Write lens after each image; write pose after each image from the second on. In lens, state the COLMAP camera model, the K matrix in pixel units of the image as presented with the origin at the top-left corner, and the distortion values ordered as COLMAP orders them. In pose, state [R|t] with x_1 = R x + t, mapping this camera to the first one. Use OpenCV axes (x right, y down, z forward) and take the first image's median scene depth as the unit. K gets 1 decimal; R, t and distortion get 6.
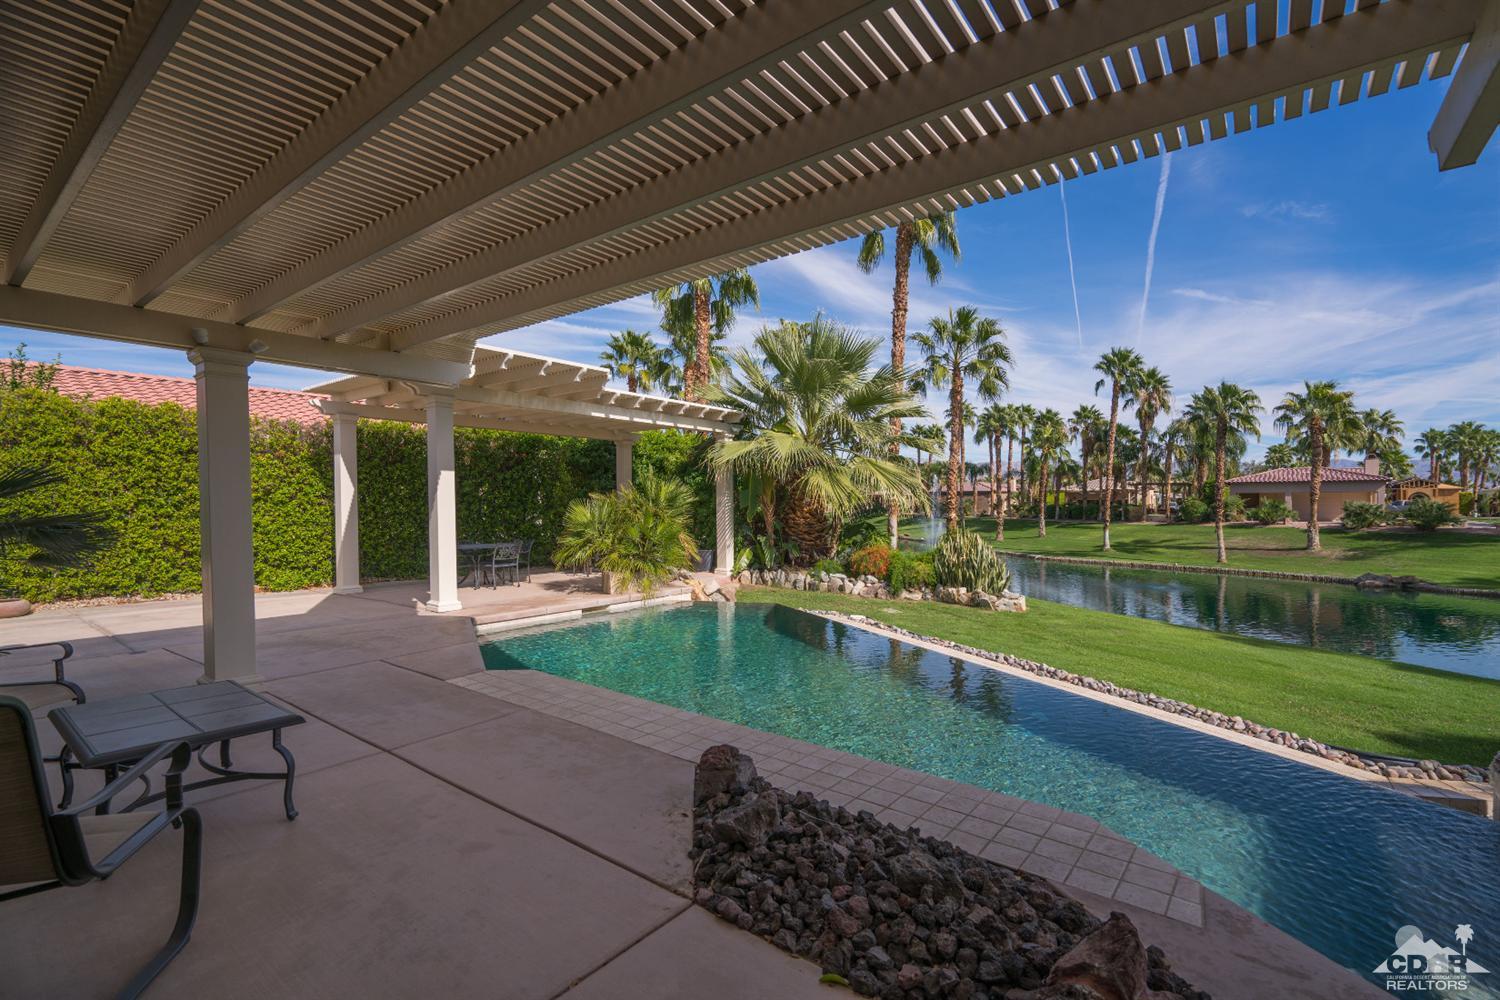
lens RADIAL K [[658.9, 0, 728.9], [0, 658.9, 508.5], [0, 0, 1]] dist [-0.005594, 0.001857]
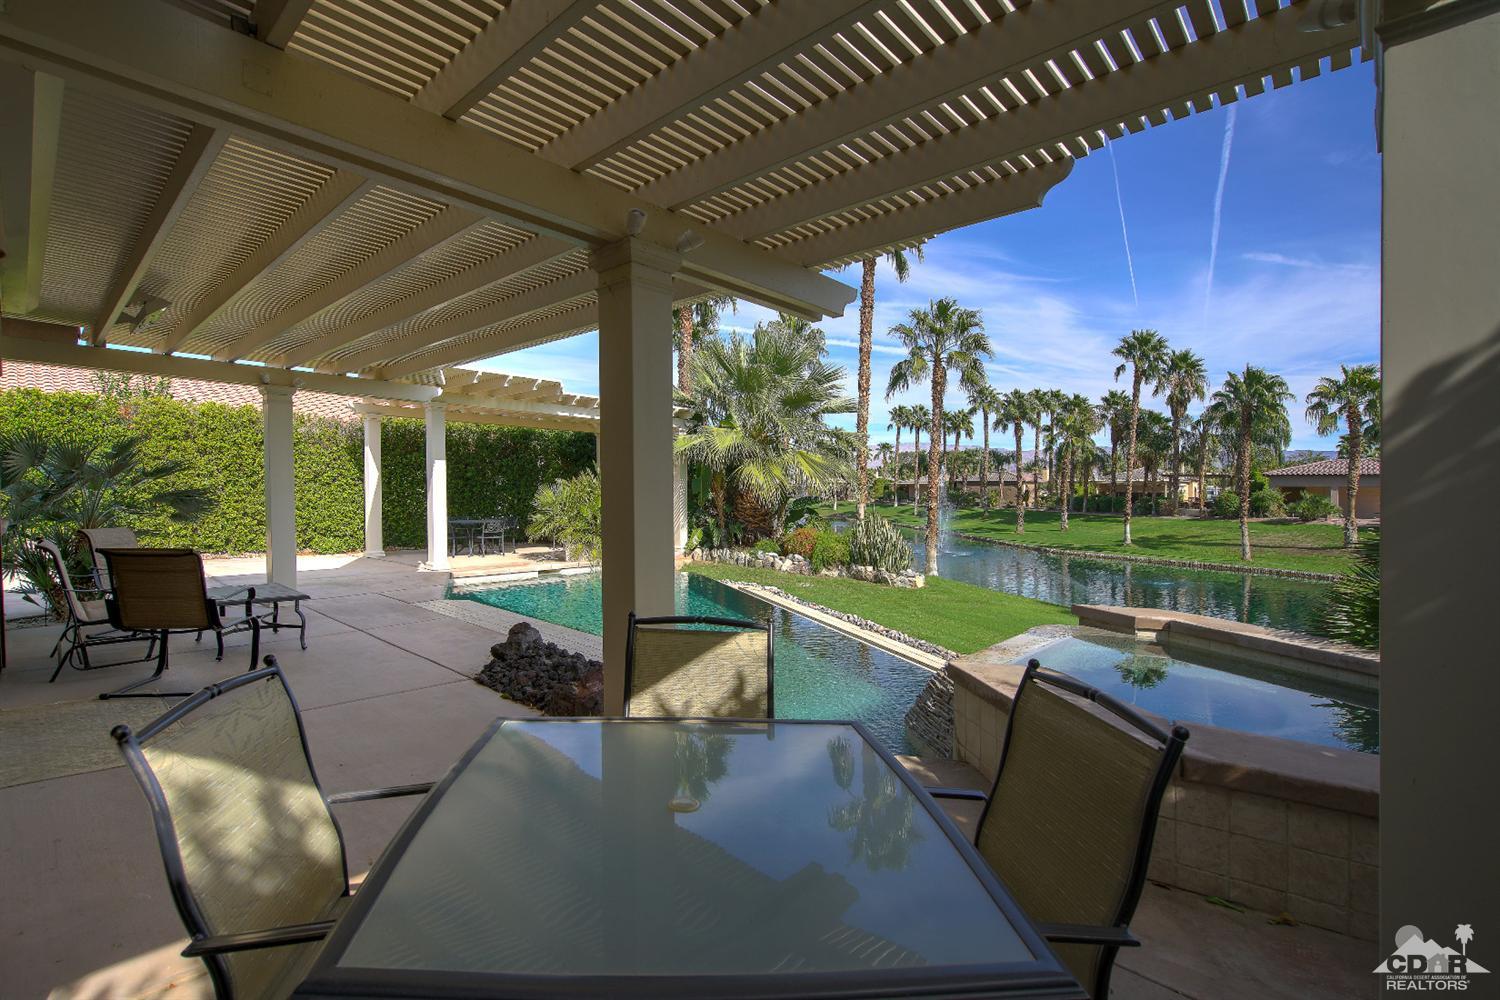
lens RADIAL K [[830.5, 0, 743.6], [0, 830.5, 511.6], [0, 0, 1]] dist [-0.005815, -0.000757]
pose [[0.985929, 0.017766, -0.166217, 0.341944], [-0.015144, 0.999740, 0.017028, 0.004935], [0.166476, -0.014271, 0.985942, -0.399367]]
